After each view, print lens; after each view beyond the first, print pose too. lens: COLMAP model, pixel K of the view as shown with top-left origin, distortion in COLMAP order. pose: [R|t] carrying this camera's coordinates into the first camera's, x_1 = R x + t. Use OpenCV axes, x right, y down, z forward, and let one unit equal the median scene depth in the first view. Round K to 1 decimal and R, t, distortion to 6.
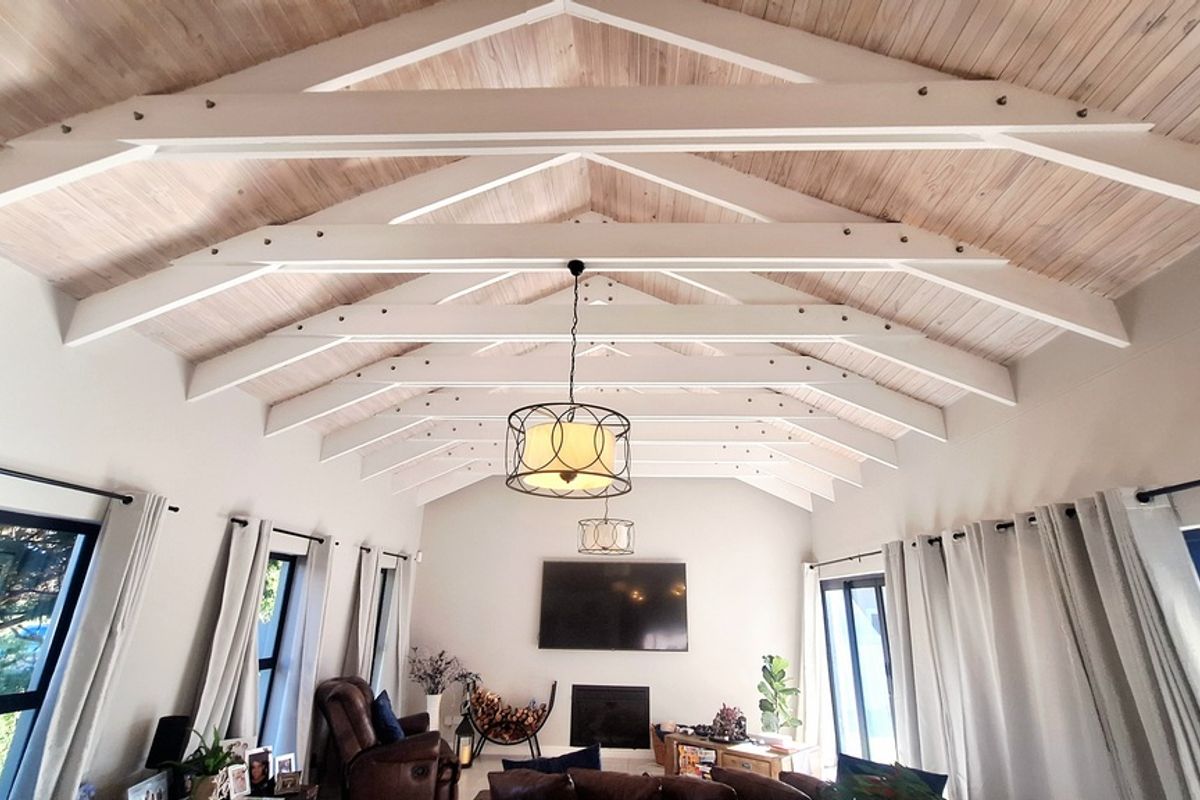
lens RADIAL K [[571.9, 0, 608.3], [0, 571.9, 402.4], [0, 0, 1]] dist [-0.006231, -0.000480]
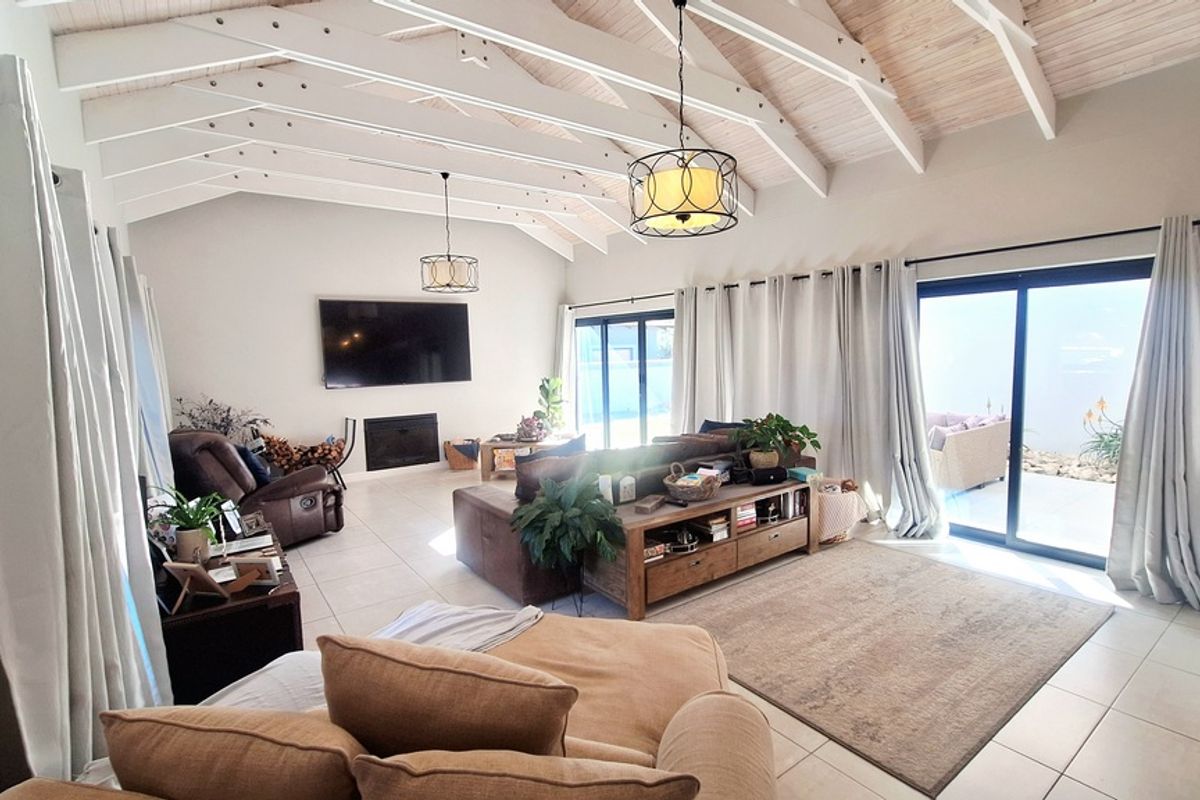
lens RADIAL K [[568.9, 0, 593.2], [0, 568.9, 402.4], [0, 0, 1]] dist [-0.003800, 0.000091]
pose [[0.785208, -0.092717, 0.612252, -0.495593], [-0.170944, 0.917851, 0.358230, 0.046682], [-0.595169, -0.385946, 0.704854, 0.073152]]
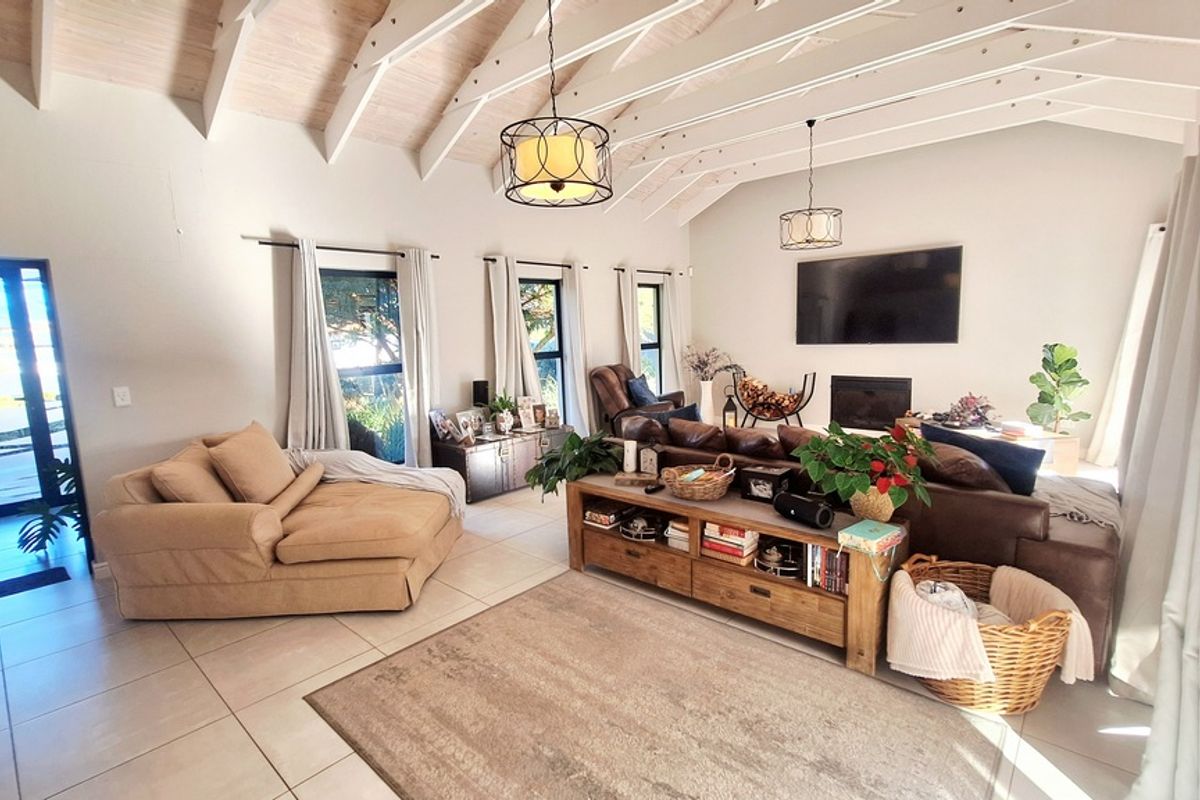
lens RADIAL K [[571.9, 0, 608.3], [0, 571.9, 402.4], [0, 0, 1]] dist [-0.006231, -0.000480]
pose [[0.773965, 0.038157, -0.632077, 0.393141], [0.258910, 0.891864, 0.370870, 0.060205], [0.577878, -0.450692, 0.680392, 0.037520]]
